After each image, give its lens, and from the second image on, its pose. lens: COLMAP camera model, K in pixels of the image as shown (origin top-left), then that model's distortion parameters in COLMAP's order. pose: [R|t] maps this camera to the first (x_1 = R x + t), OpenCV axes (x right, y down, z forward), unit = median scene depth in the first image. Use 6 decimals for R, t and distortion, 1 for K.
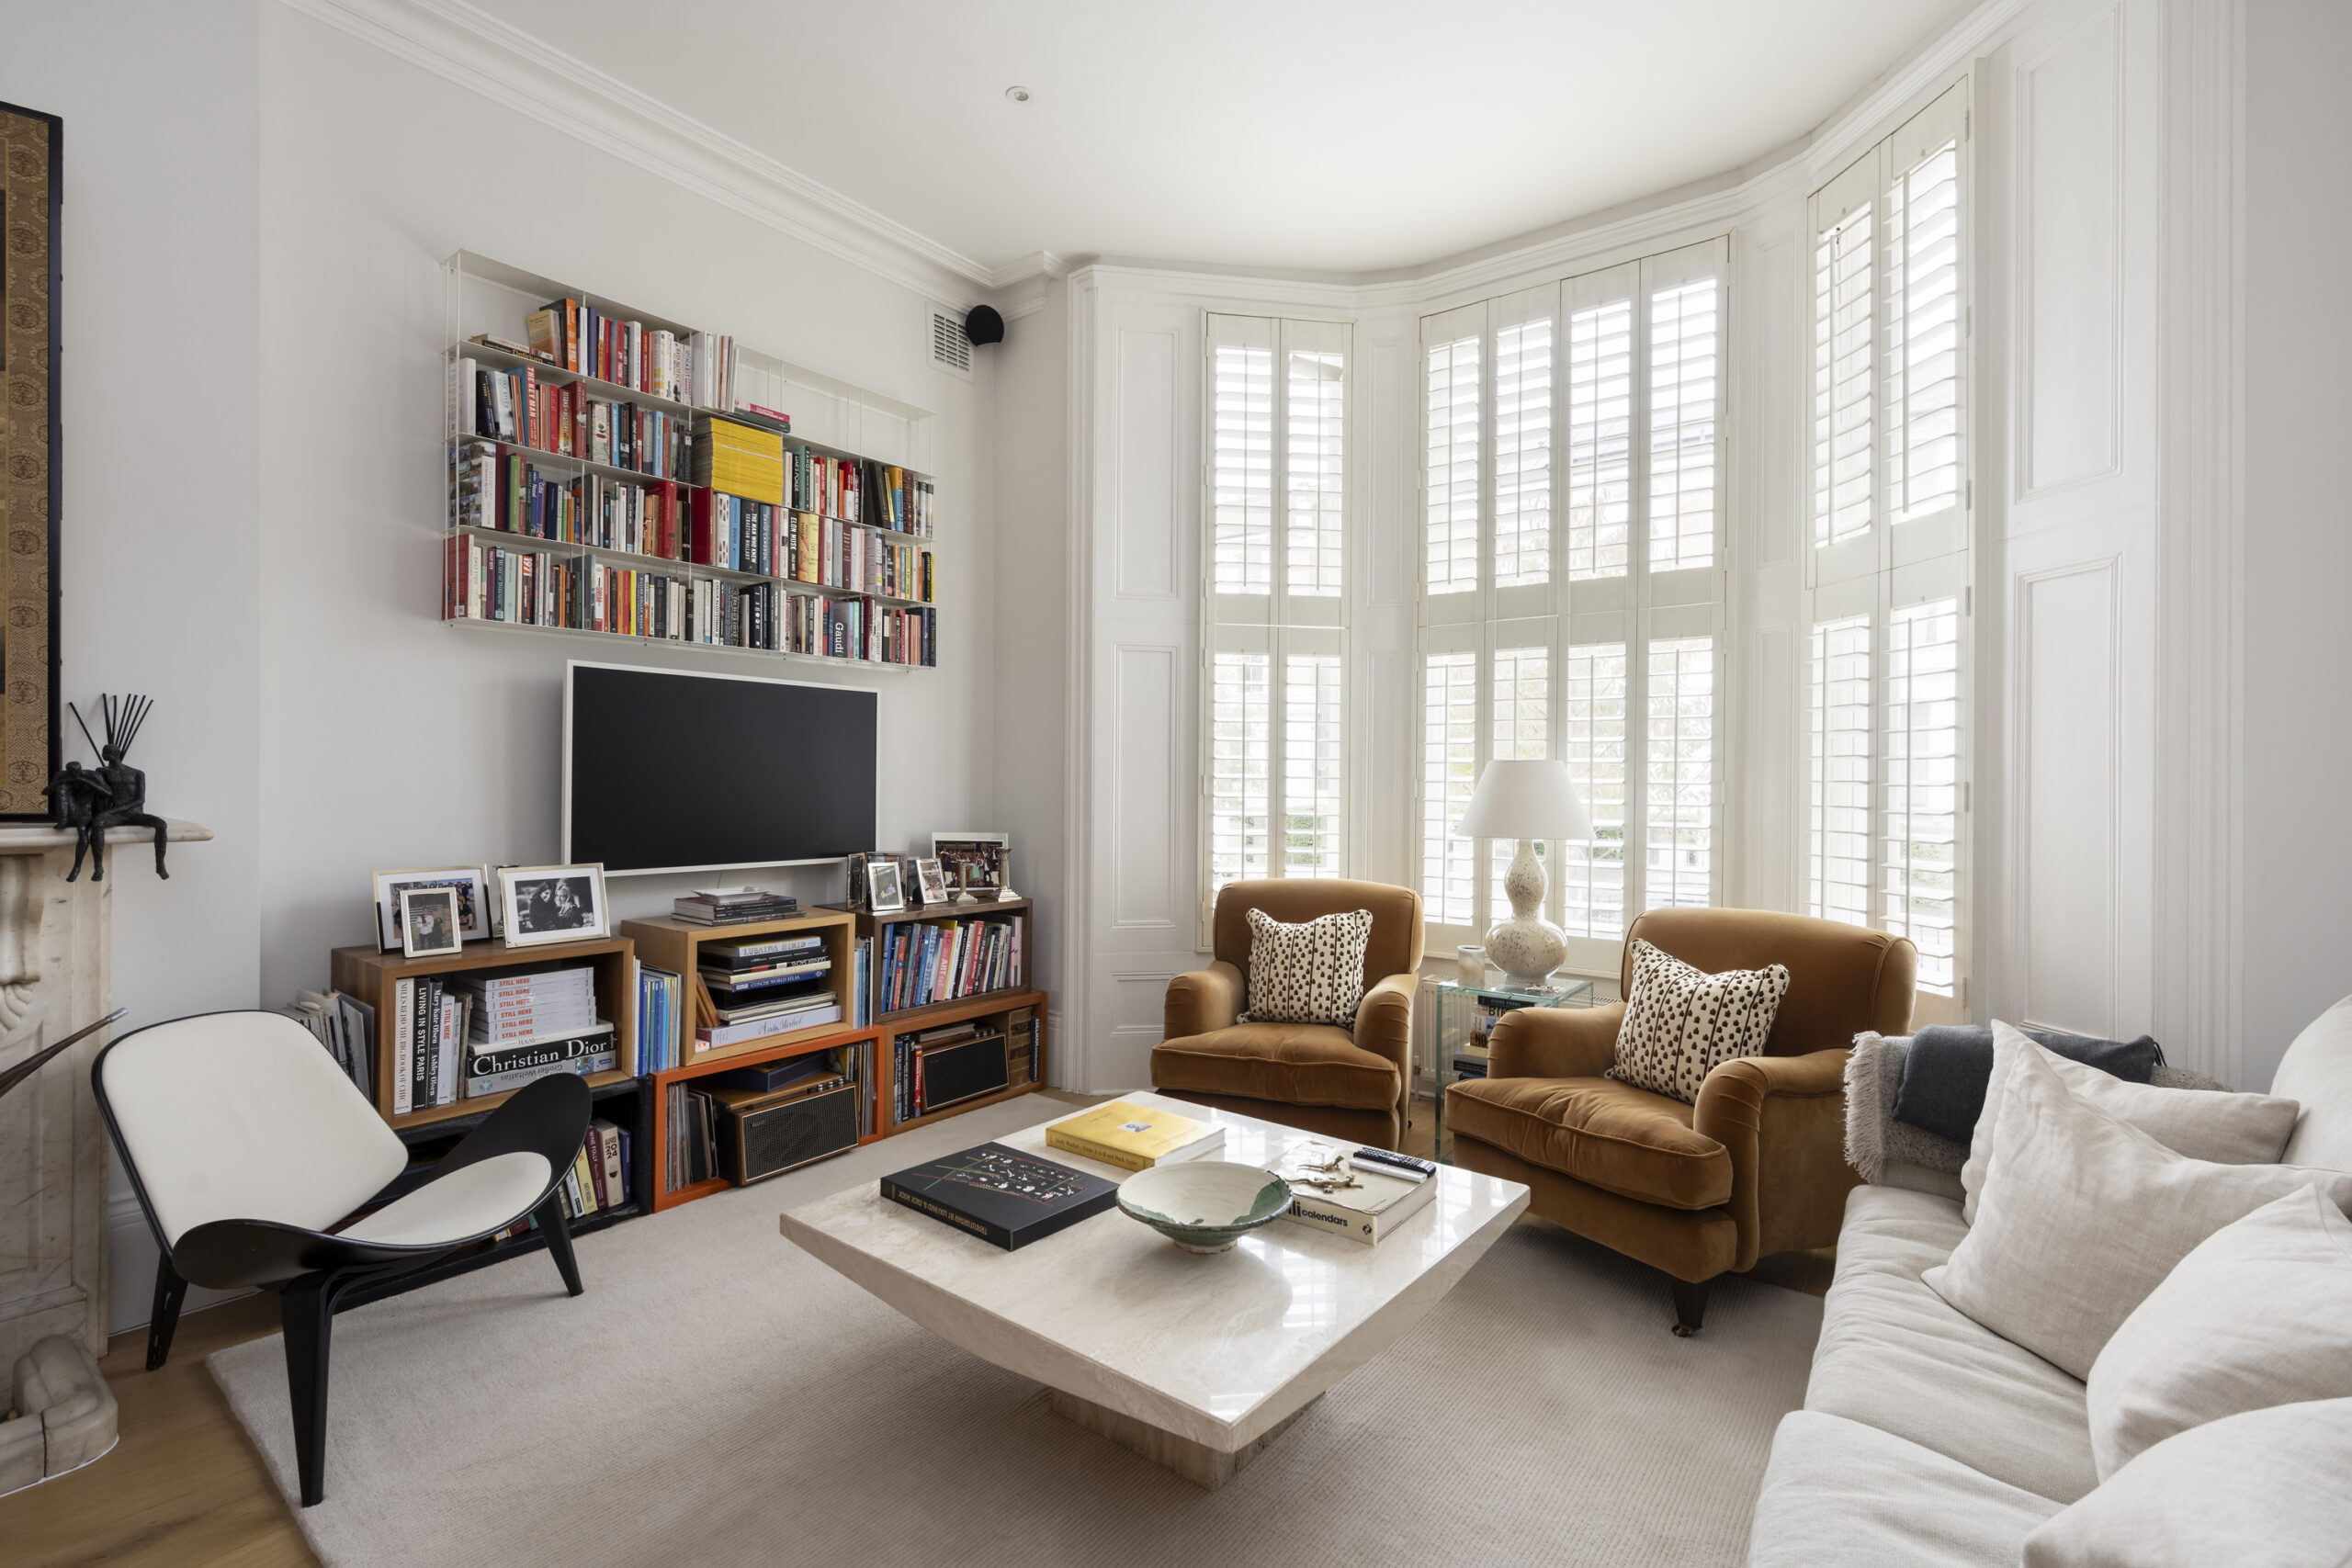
lens RADIAL K [[1070.9, 0, 1169.6], [0, 1070.9, 778.7], [0, 0, 1]] dist [-0.001535, -0.000327]
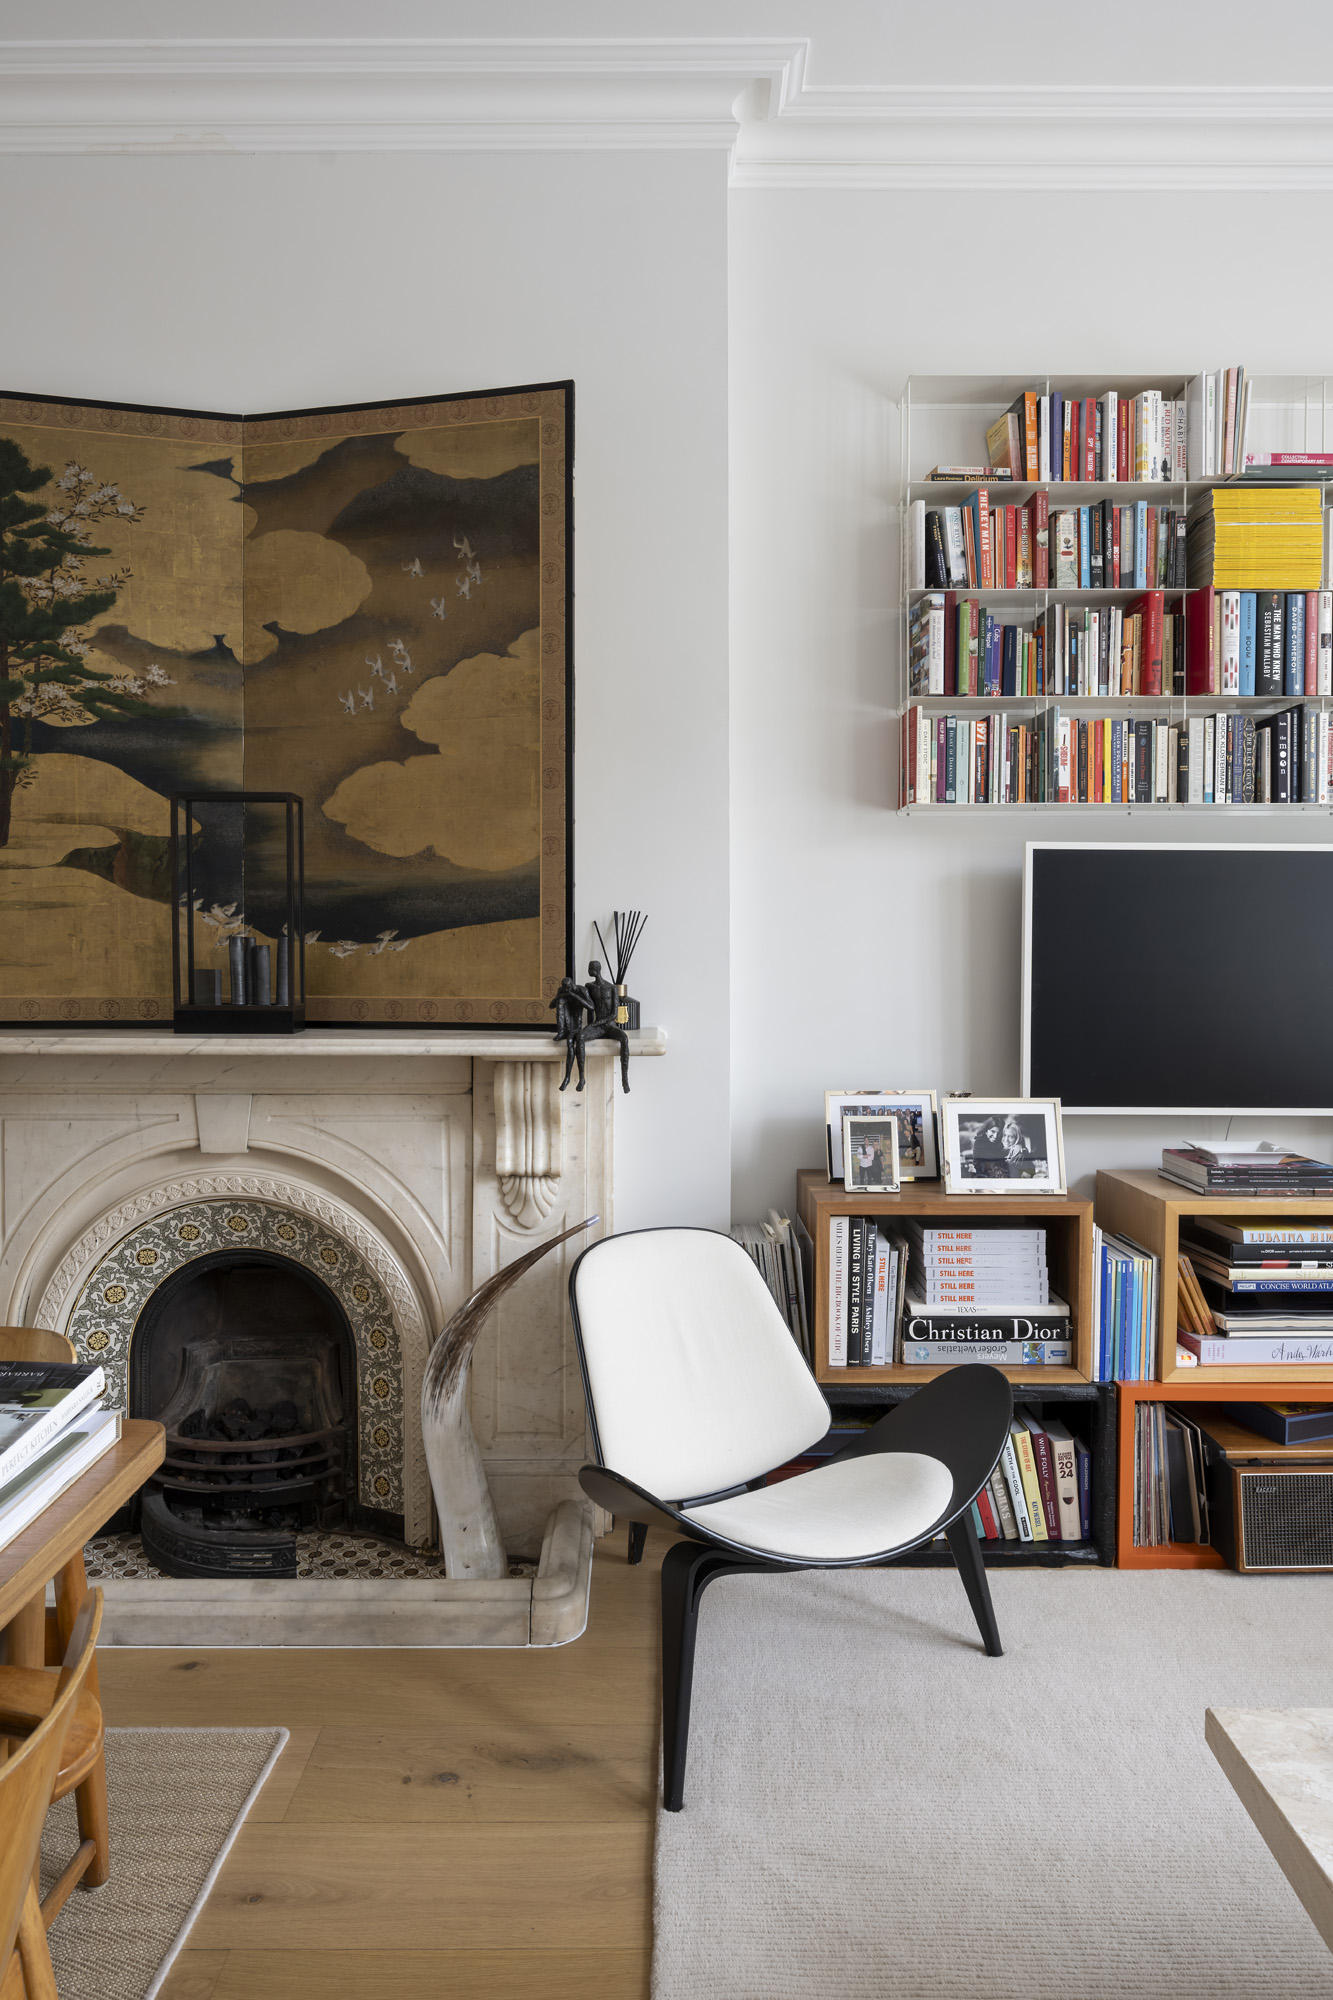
lens RADIAL K [[1219.4, 0, 666.3], [0, 1219.4, 990.6], [0, 0, 1]] dist [-0.002631, 0.001180]
pose [[0.612009, 0.007325, -0.790817, -0.001013], [0.003627, 0.999921, 0.012069, -0.011713], [0.790843, -0.010254, 0.611934, 0.228971]]
